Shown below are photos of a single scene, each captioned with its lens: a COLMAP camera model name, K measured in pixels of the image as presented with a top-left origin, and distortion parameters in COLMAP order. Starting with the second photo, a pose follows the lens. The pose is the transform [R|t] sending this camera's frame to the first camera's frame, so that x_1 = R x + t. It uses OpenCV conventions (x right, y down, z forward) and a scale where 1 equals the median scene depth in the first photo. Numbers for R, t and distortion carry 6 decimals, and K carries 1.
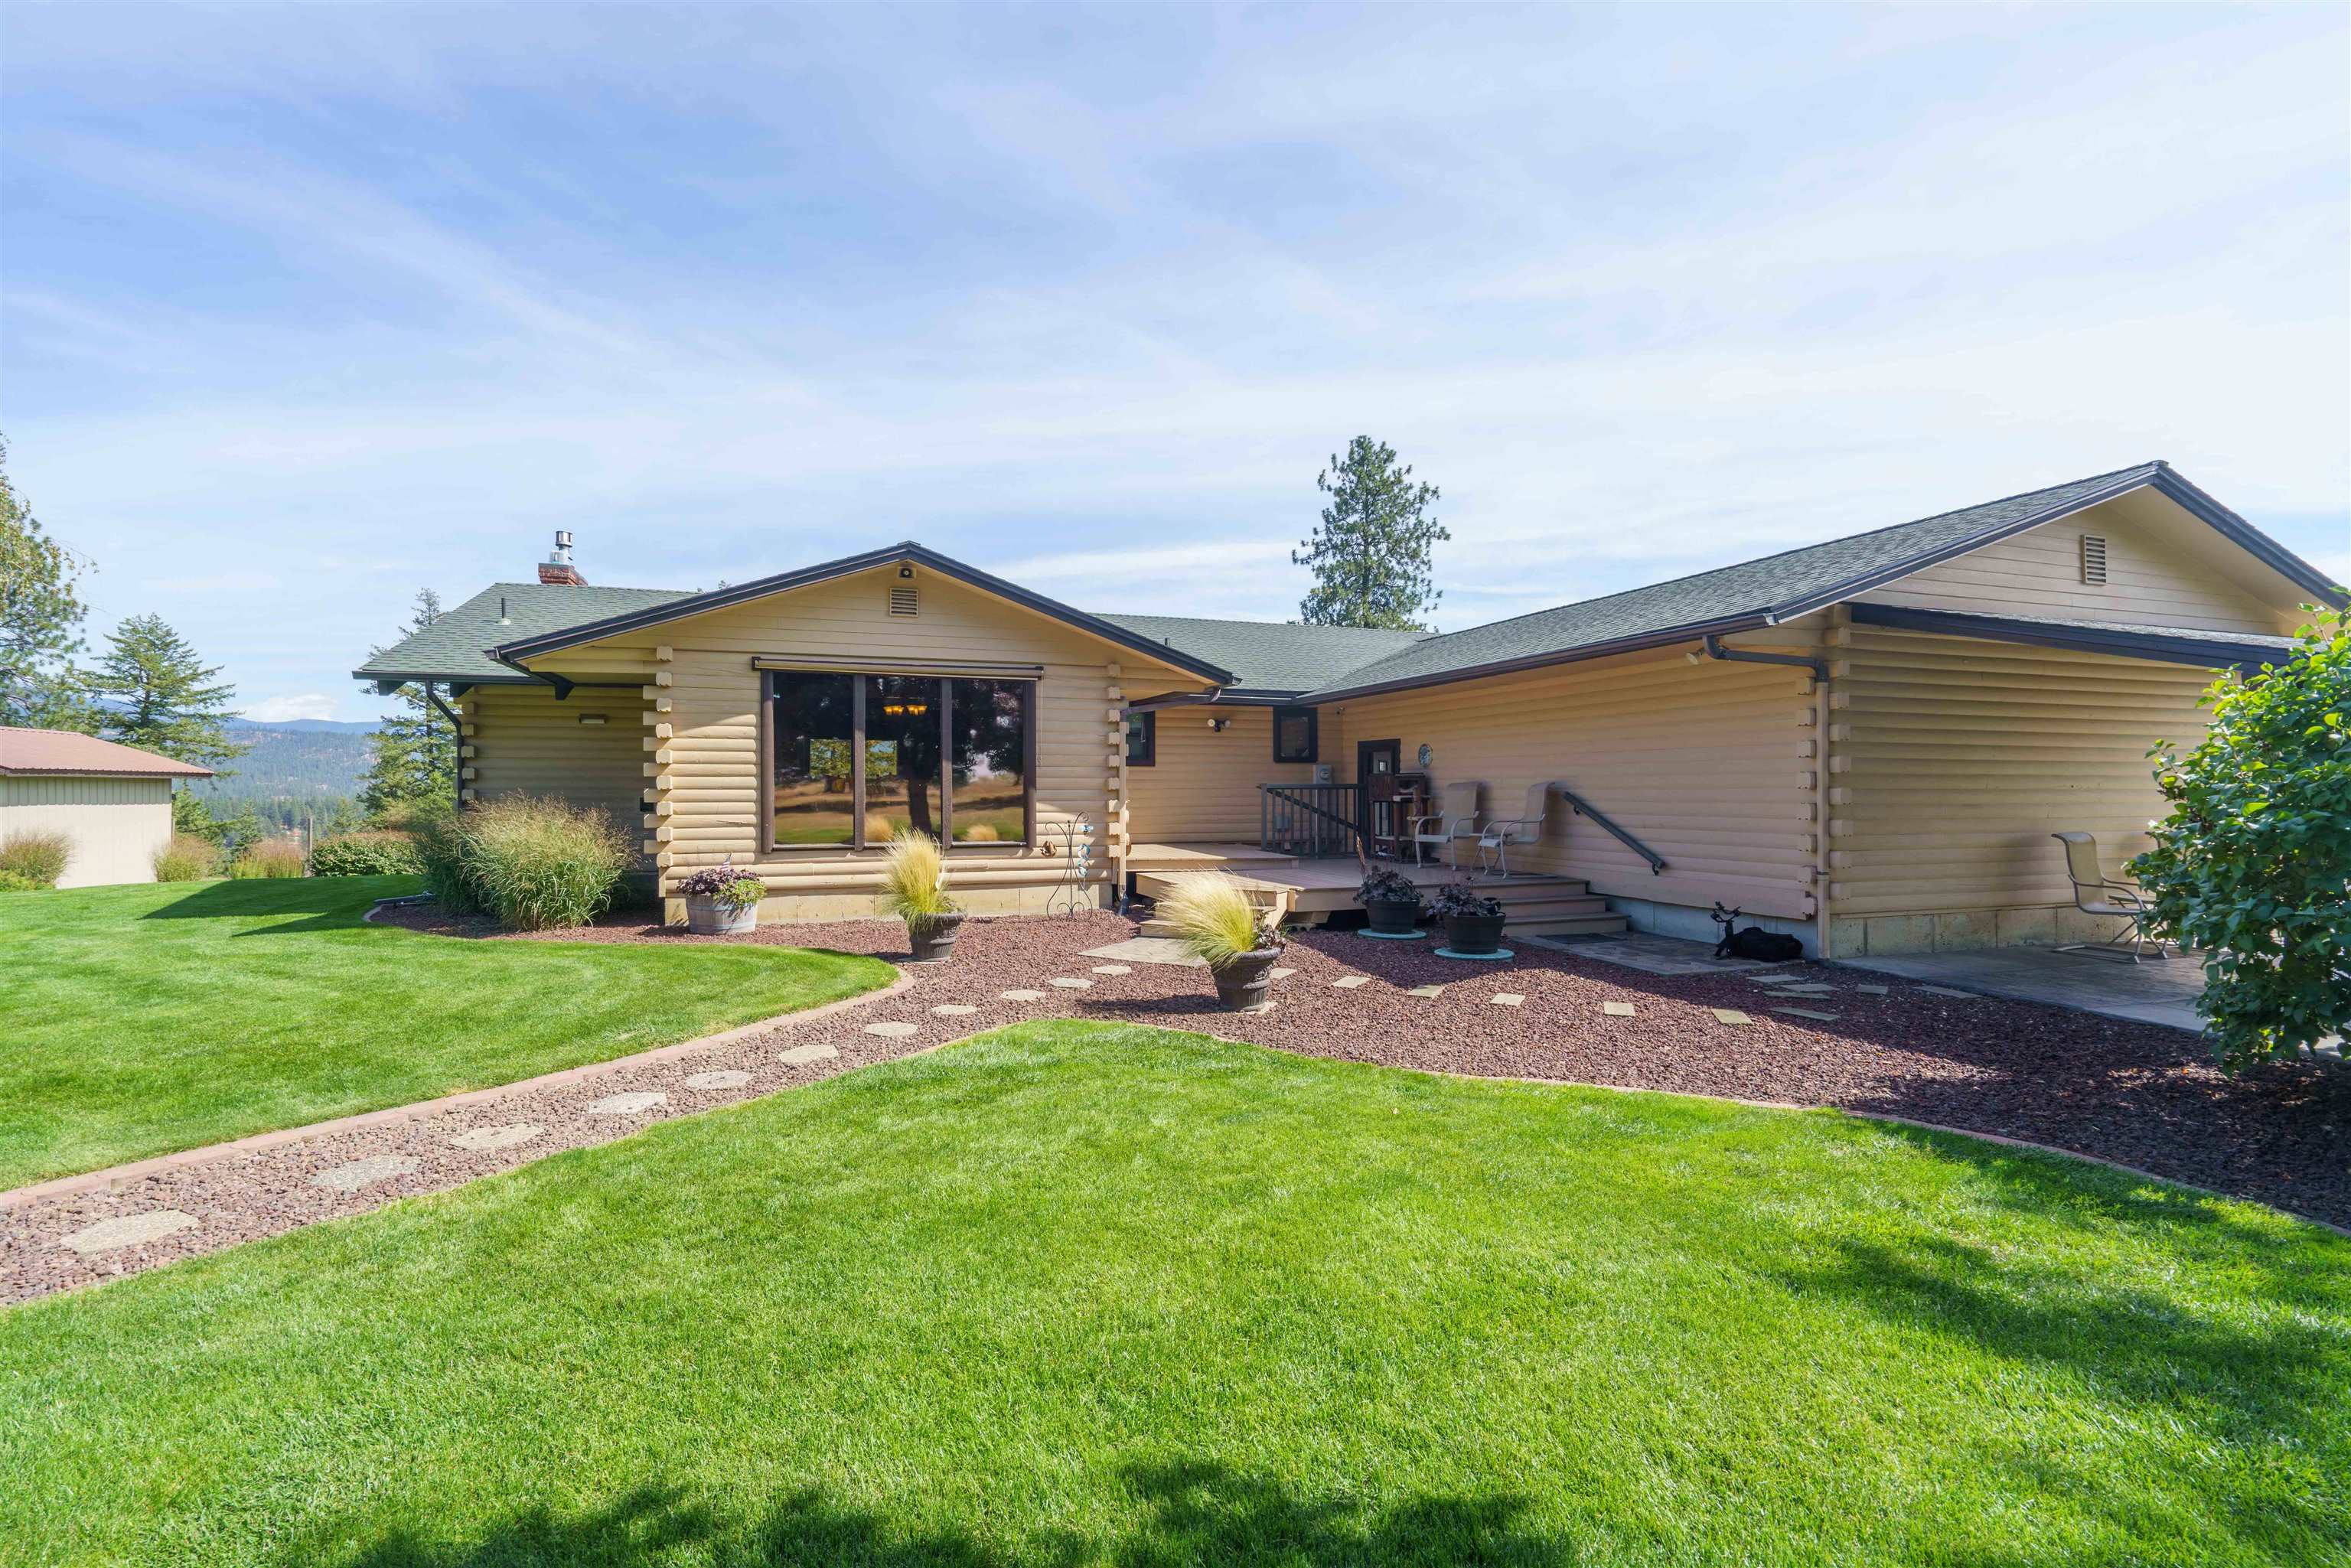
lens RADIAL K [[1080.7, 0, 1177.4], [0, 1080.7, 793.5], [0, 0, 1]] dist [0.000764, 0.000341]
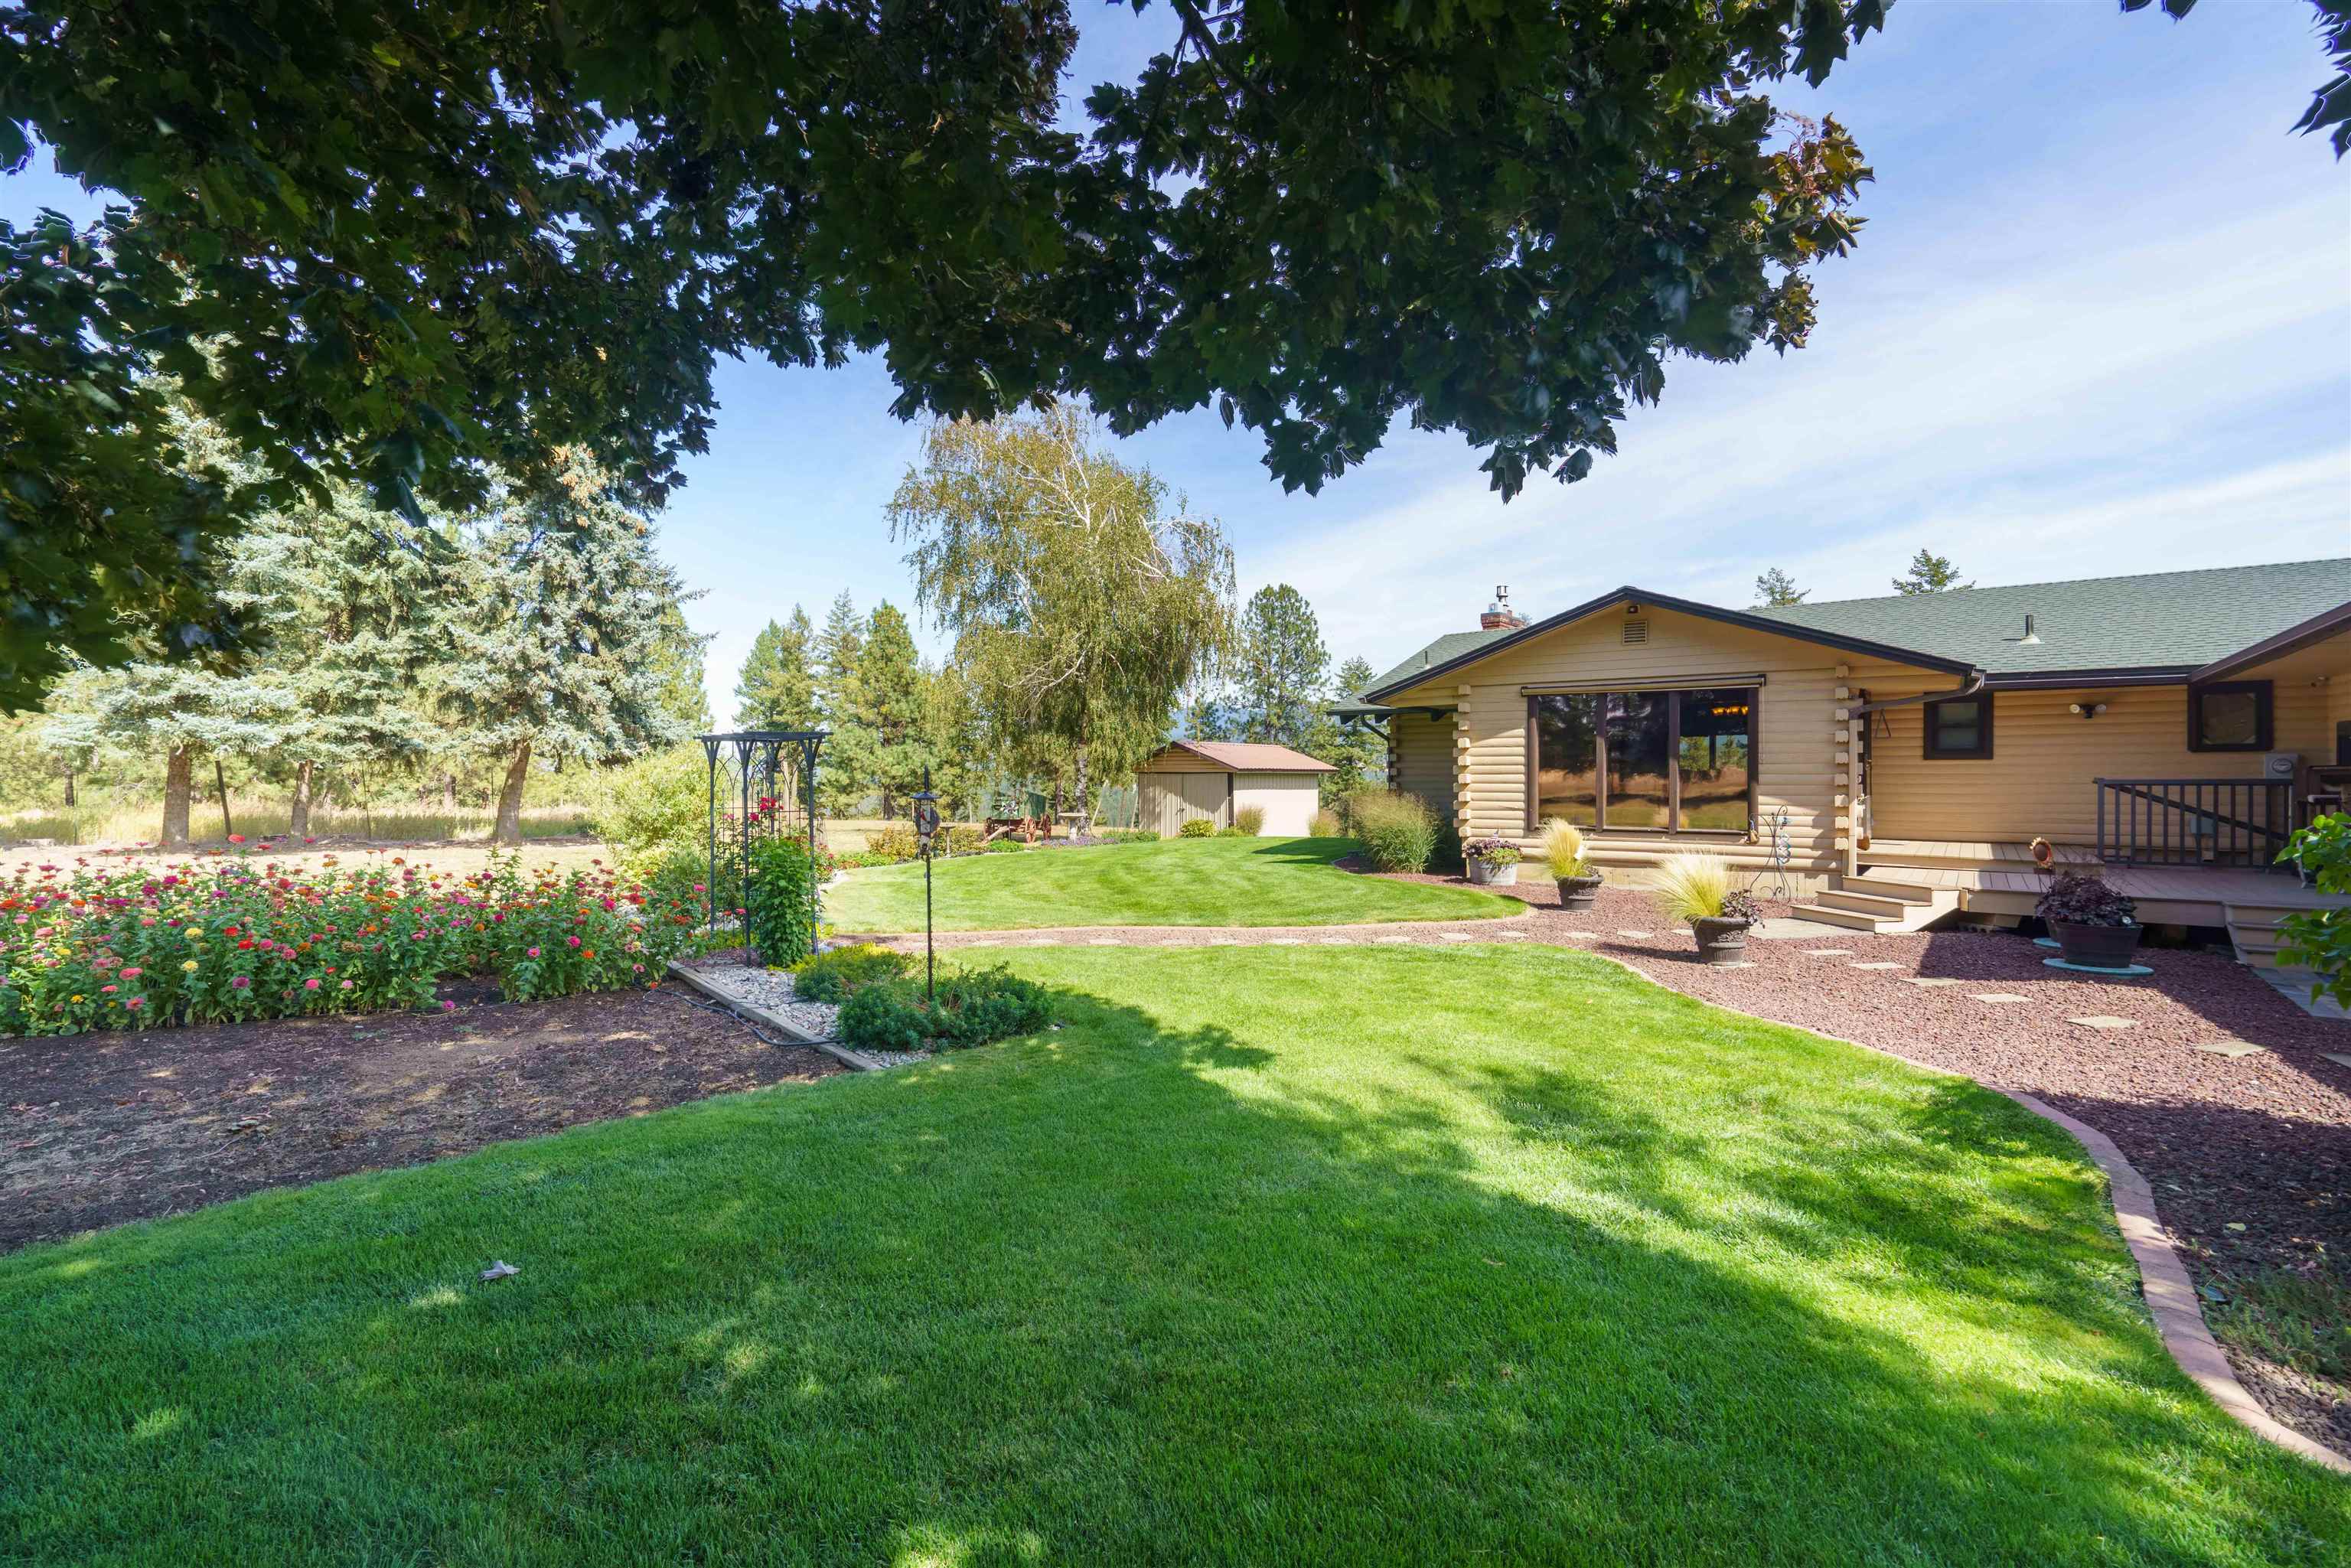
lens RADIAL K [[1080.7, 0, 1174.5], [0, 1080.7, 779.8], [0, 0, 1]] dist [0.000764, 0.000341]
pose [[0.573411, 0.003045, -0.819262, 0.437502], [-0.003918, 0.999992, 0.000974, -0.007445], [0.819258, 0.002651, 0.573419, -0.134194]]
